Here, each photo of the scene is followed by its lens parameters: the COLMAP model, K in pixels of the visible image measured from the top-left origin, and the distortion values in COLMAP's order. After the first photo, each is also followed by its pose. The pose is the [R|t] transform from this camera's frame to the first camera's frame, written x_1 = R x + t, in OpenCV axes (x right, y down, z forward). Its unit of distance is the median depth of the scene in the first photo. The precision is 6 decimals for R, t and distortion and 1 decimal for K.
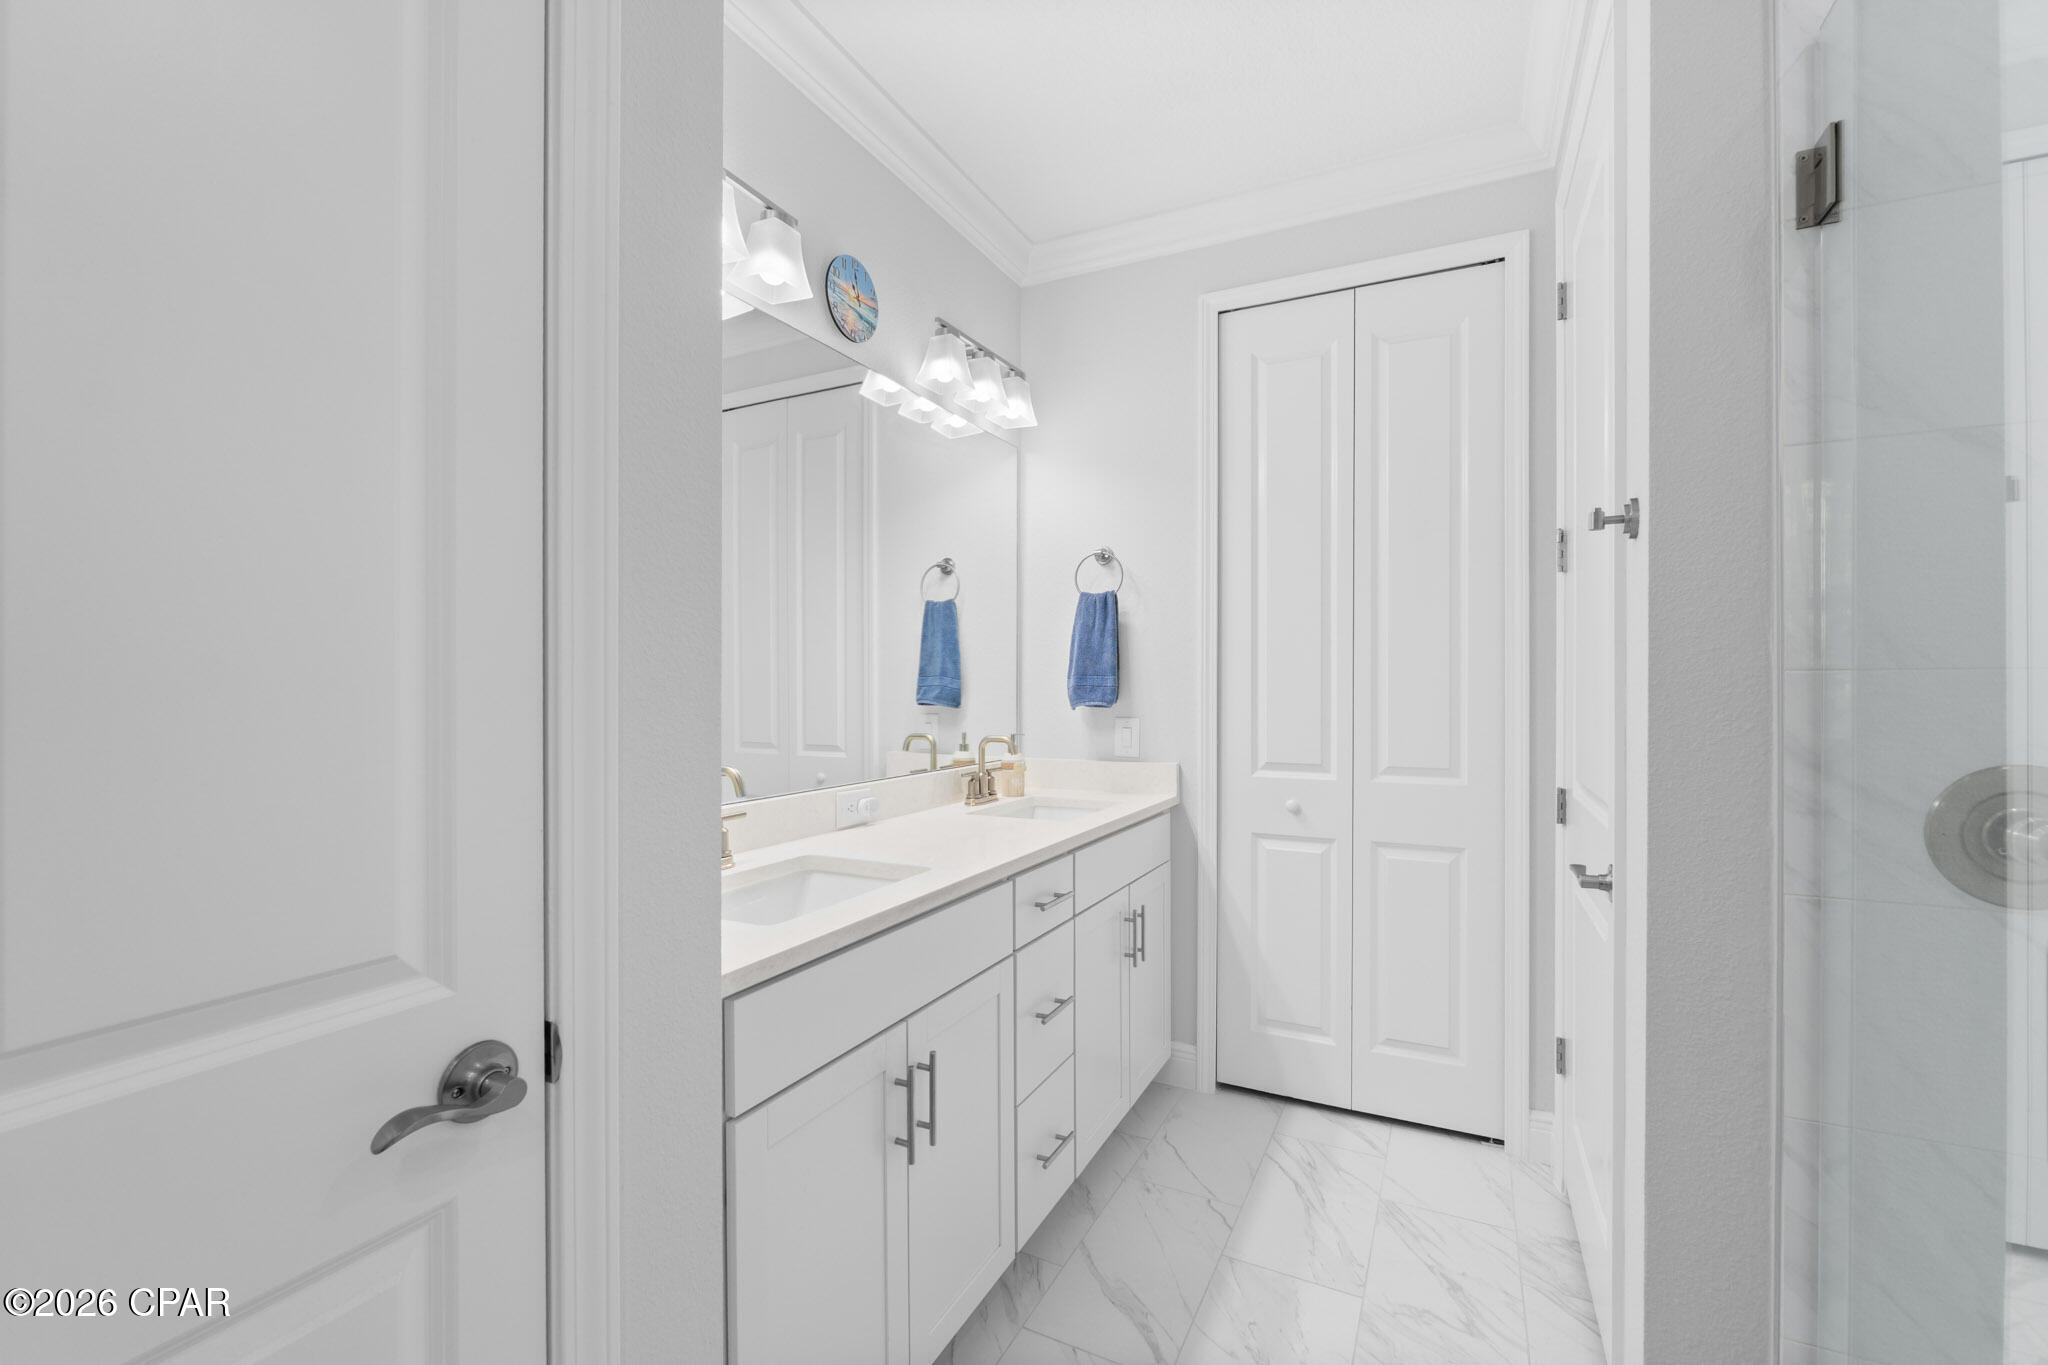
lens RADIAL K [[861.8, 0, 1030.0], [0, 861.8, 686.4], [0, 0, 1]] dist [-0.003000, -0.000318]
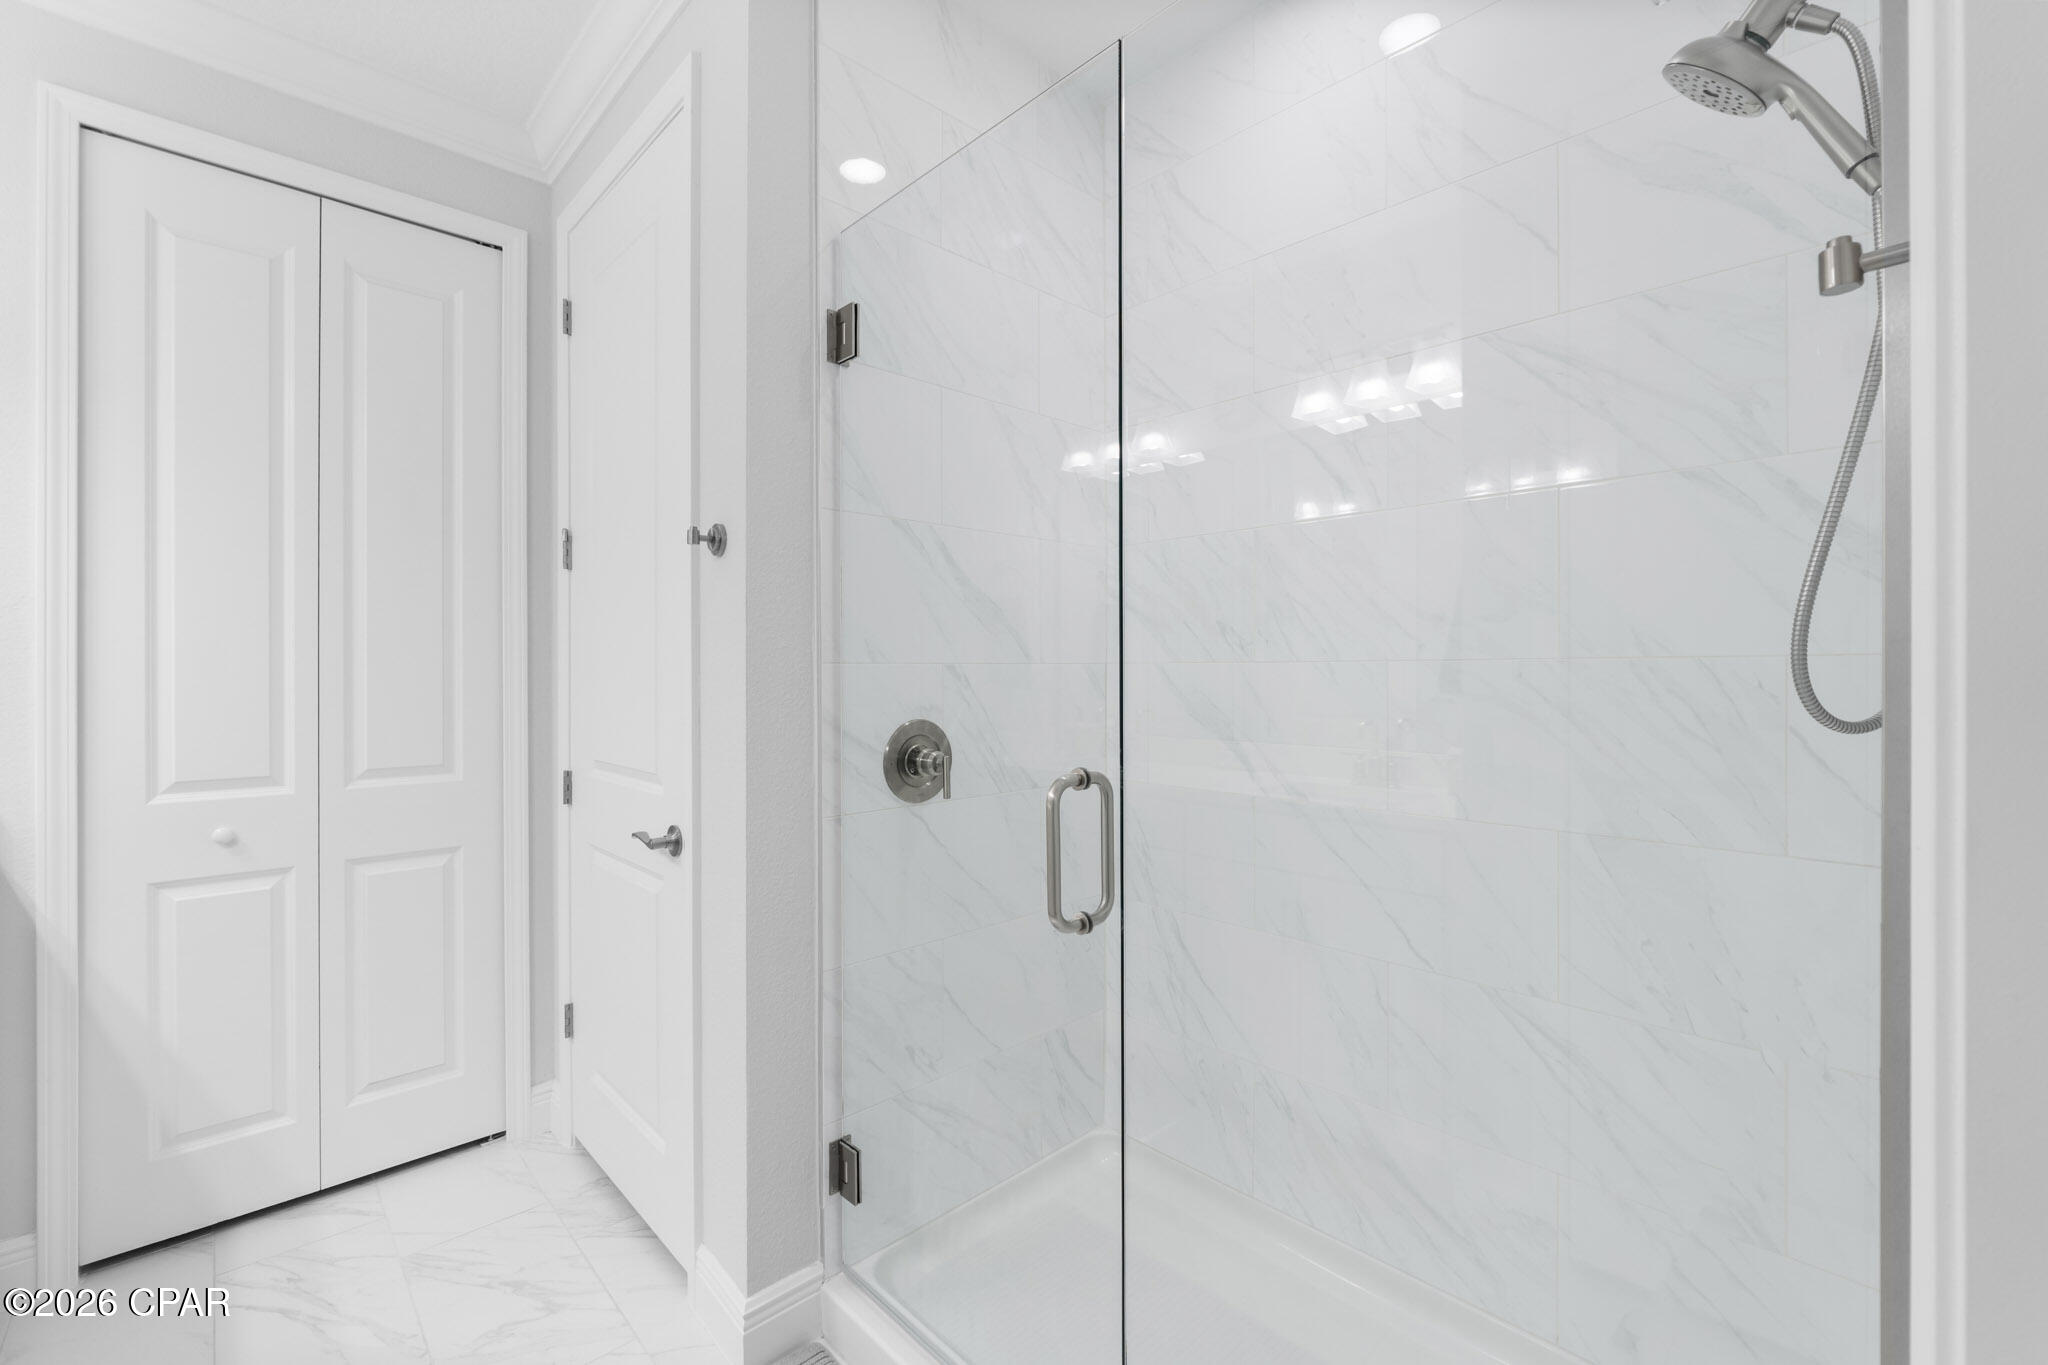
lens RADIAL K [[860.2, 0, 1026.3], [0, 860.2, 674.2], [0, 0, 1]] dist [-0.005865, 0.000051]
pose [[0.346697, -0.002233, 0.937974, -0.168212], [0.005077, 0.999987, 0.000504, 0.000284], [-0.937963, 0.004587, 0.346704, 0.083600]]
